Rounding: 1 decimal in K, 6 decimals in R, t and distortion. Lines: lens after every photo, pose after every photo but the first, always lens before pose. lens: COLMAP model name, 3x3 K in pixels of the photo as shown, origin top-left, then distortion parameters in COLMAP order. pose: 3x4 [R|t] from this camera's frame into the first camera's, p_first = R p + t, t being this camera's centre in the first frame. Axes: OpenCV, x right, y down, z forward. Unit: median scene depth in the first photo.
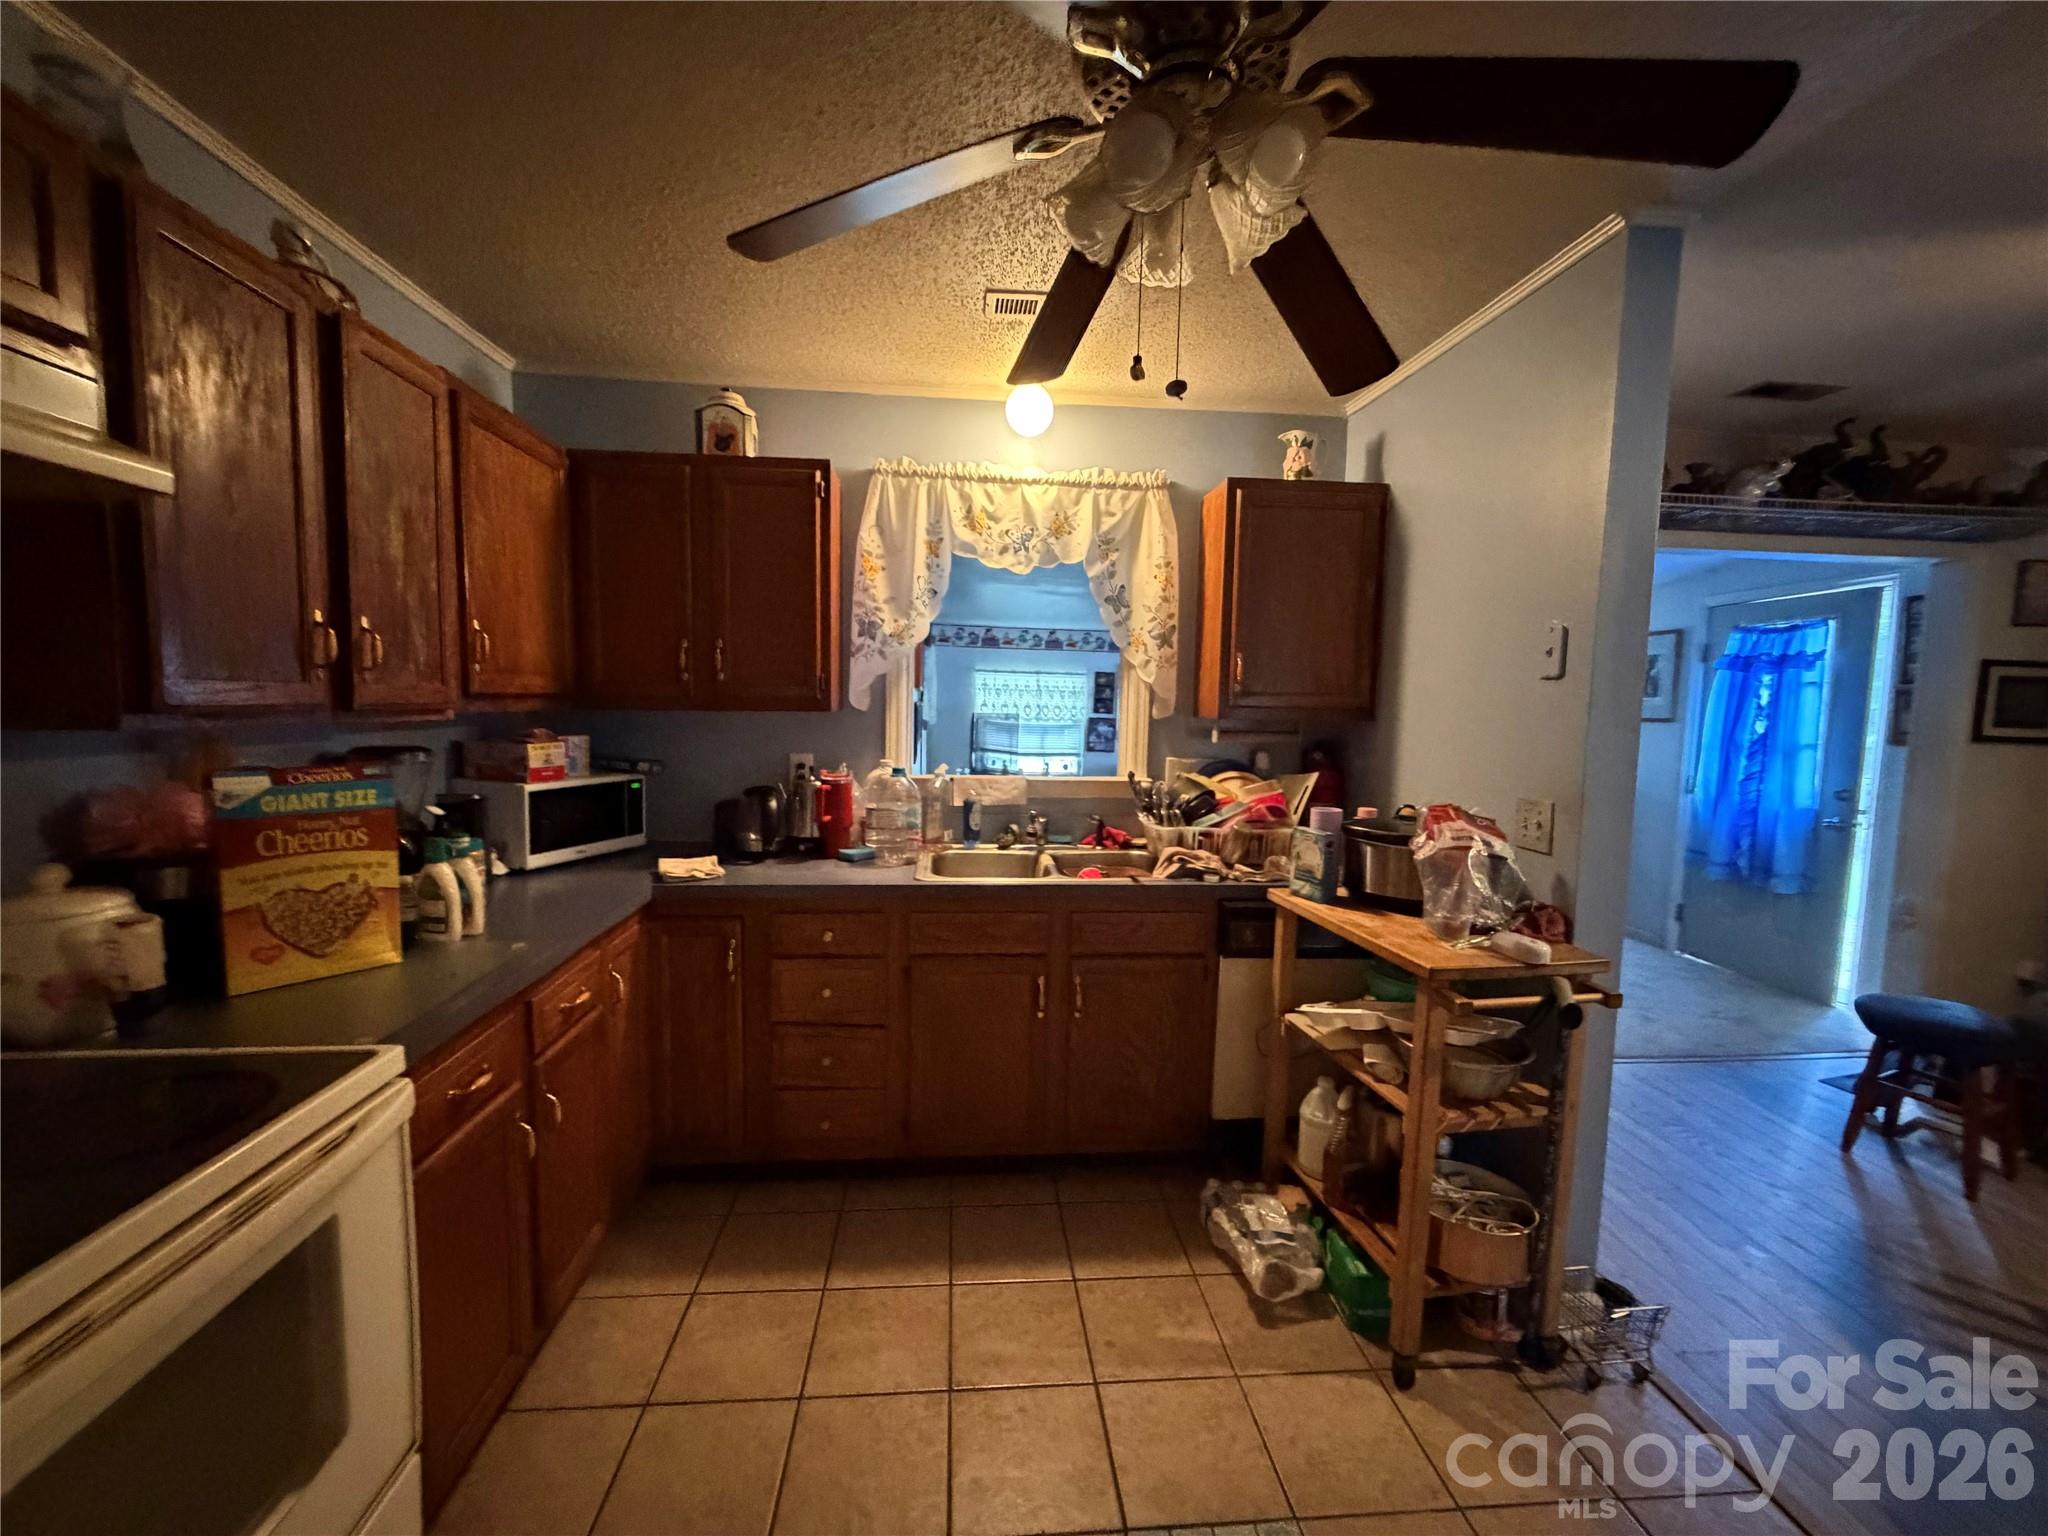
lens RADIAL K [[818.3, 0, 1026.8], [0, 818.3, 766.3], [0, 0, 1]] dist [-0.004283, -0.000482]
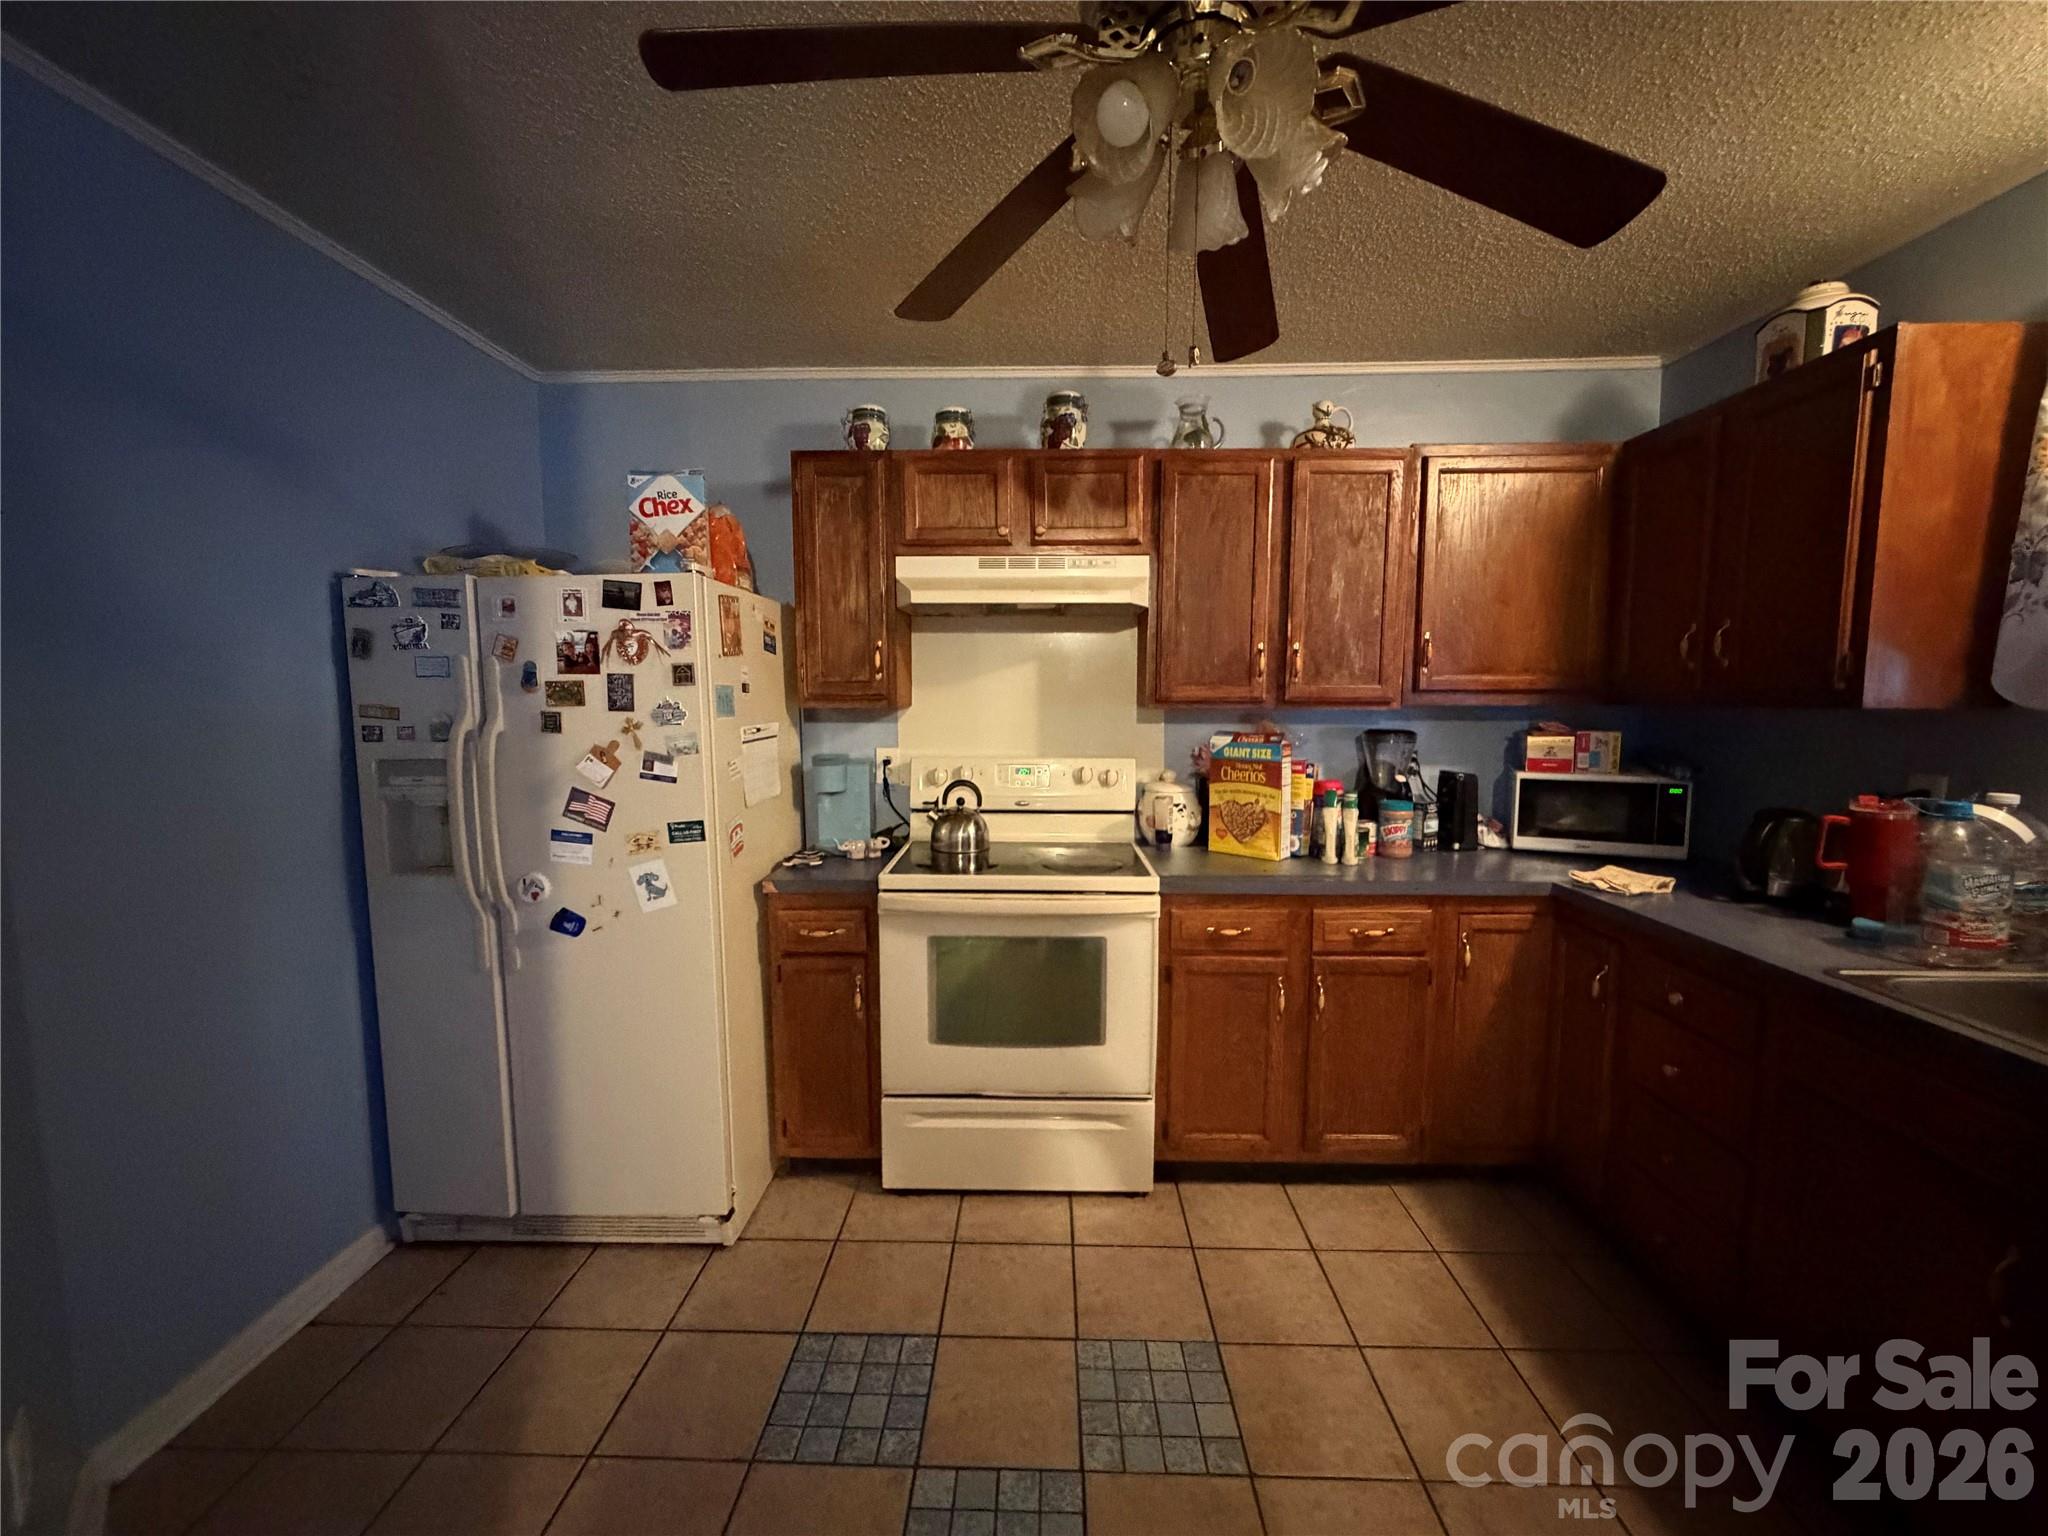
lens RADIAL K [[818.3, 0, 1028.9], [0, 818.3, 772.1], [0, 0, 1]] dist [-0.004283, -0.000482]
pose [[-0.120689, 0.079794, -0.989478, 0.530866], [-0.081420, 0.992610, 0.089977, -0.021253], [0.989346, 0.091423, -0.113301, 0.433782]]
